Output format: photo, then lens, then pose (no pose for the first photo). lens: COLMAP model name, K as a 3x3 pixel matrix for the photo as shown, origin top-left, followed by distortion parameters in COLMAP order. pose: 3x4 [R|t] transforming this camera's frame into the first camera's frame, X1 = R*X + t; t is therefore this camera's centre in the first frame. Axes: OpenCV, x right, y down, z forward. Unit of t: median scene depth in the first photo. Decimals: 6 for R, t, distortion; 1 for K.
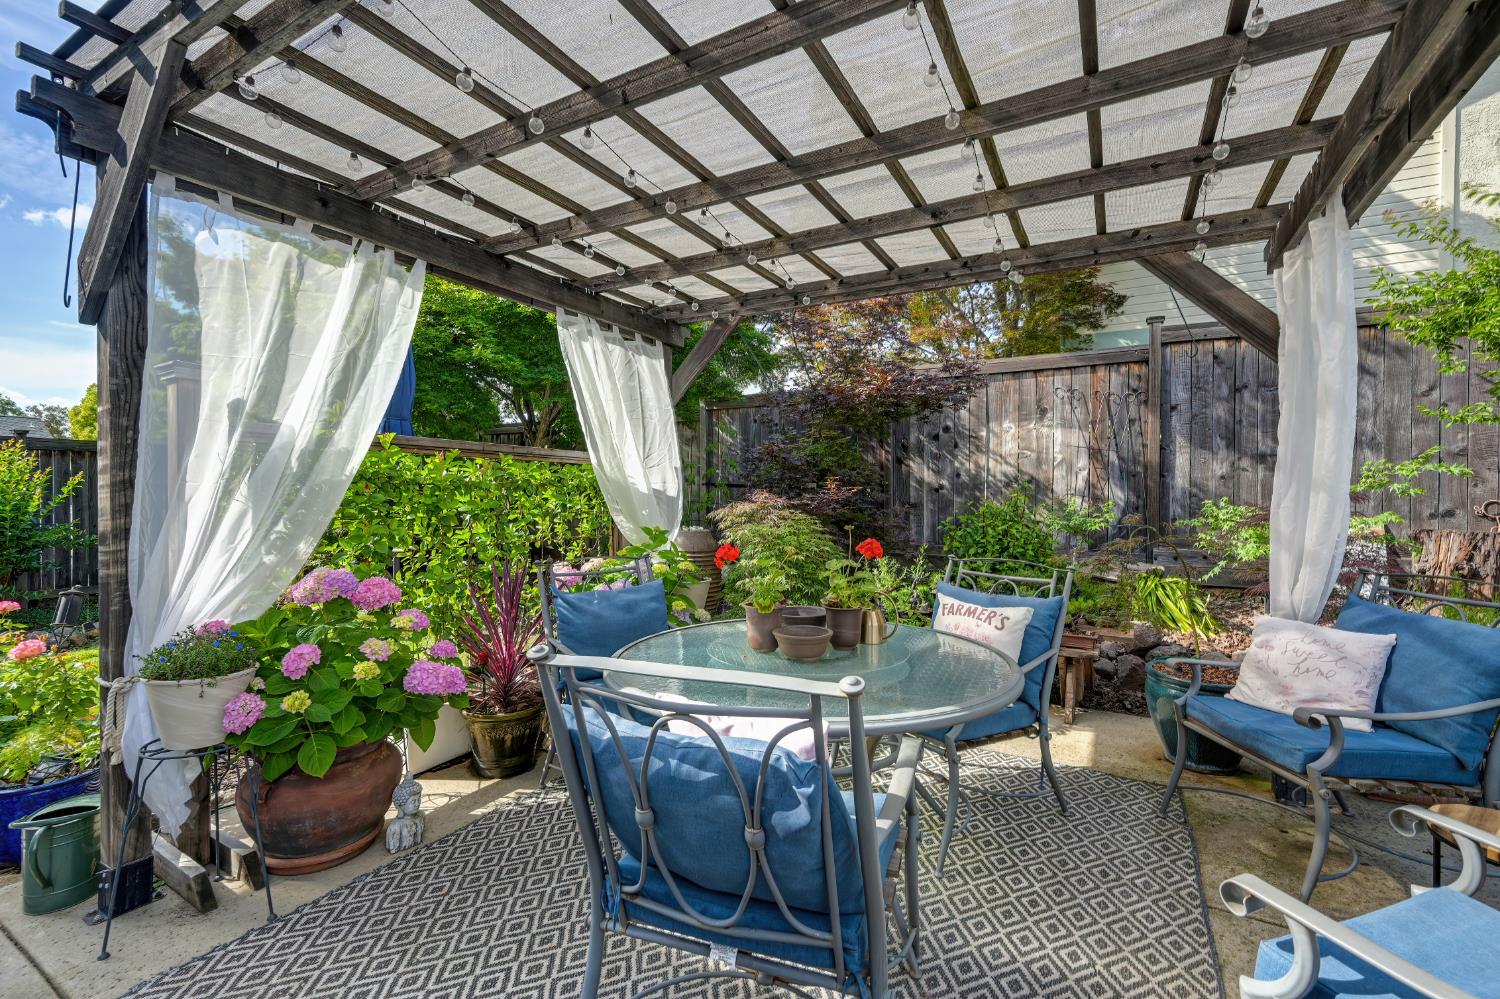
lens RADIAL K [[640.5, 0, 747.3], [0, 640.5, 497.4], [0, 0, 1]] dist [-0.000984, -0.000463]
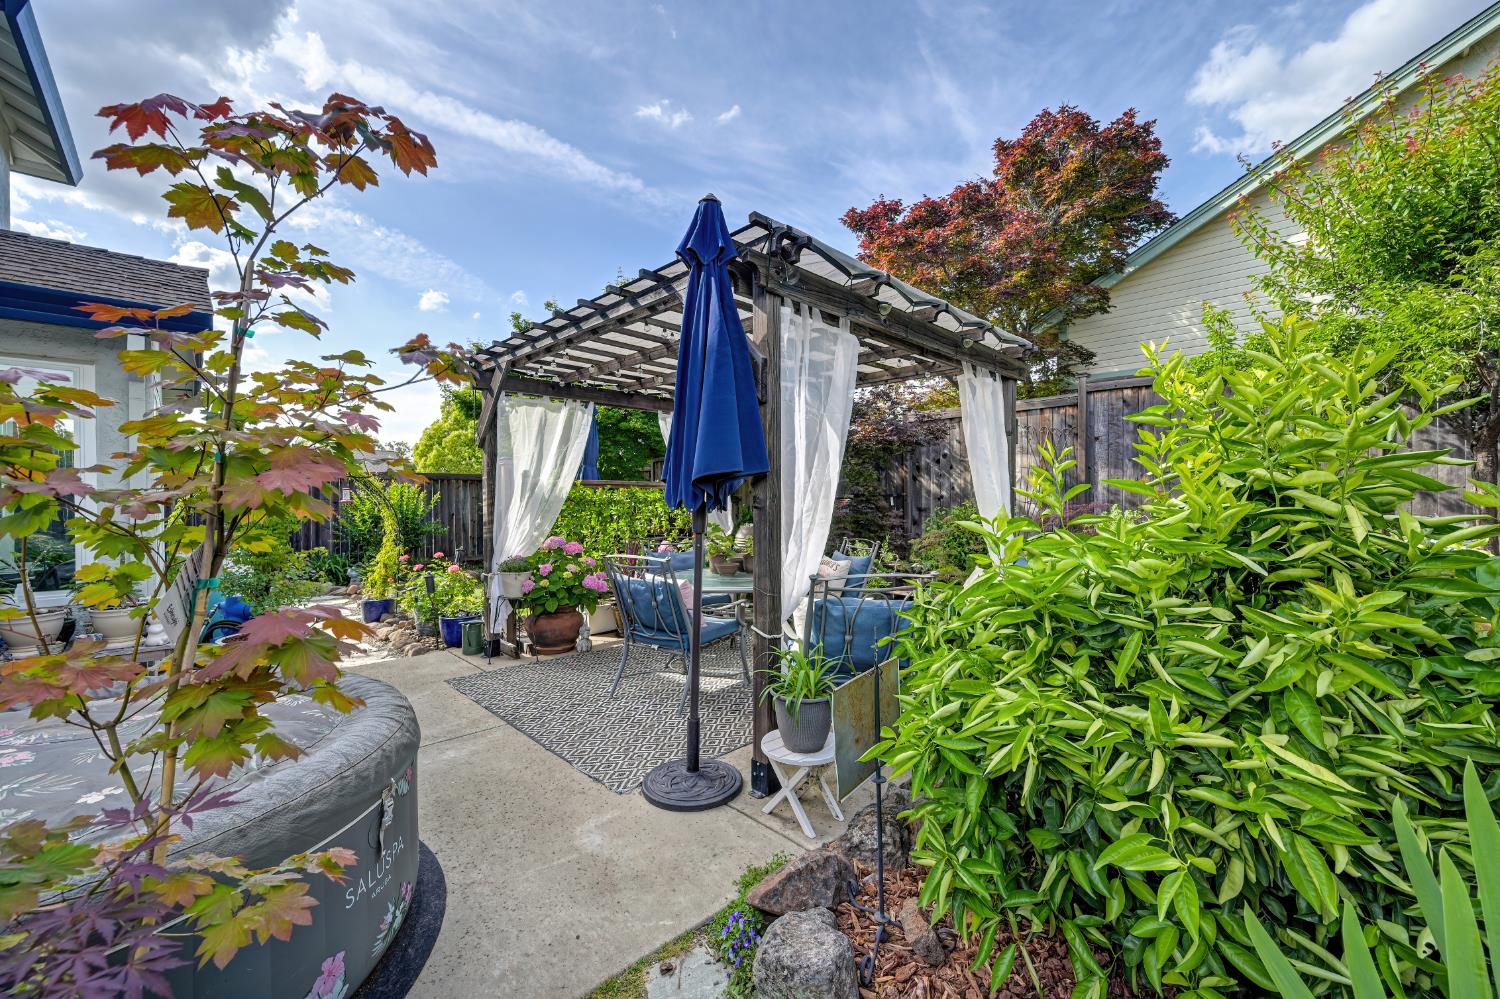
lens RADIAL K [[596.2, 0, 755.1], [0, 596.2, 506.8], [0, 0, 1]] dist [0.000702, -0.000933]
pose [[0.962169, -0.003853, -0.272427, 0.373510], [0.006673, 0.999933, 0.009427, -0.012468], [0.272373, -0.010888, 0.962130, -0.525386]]
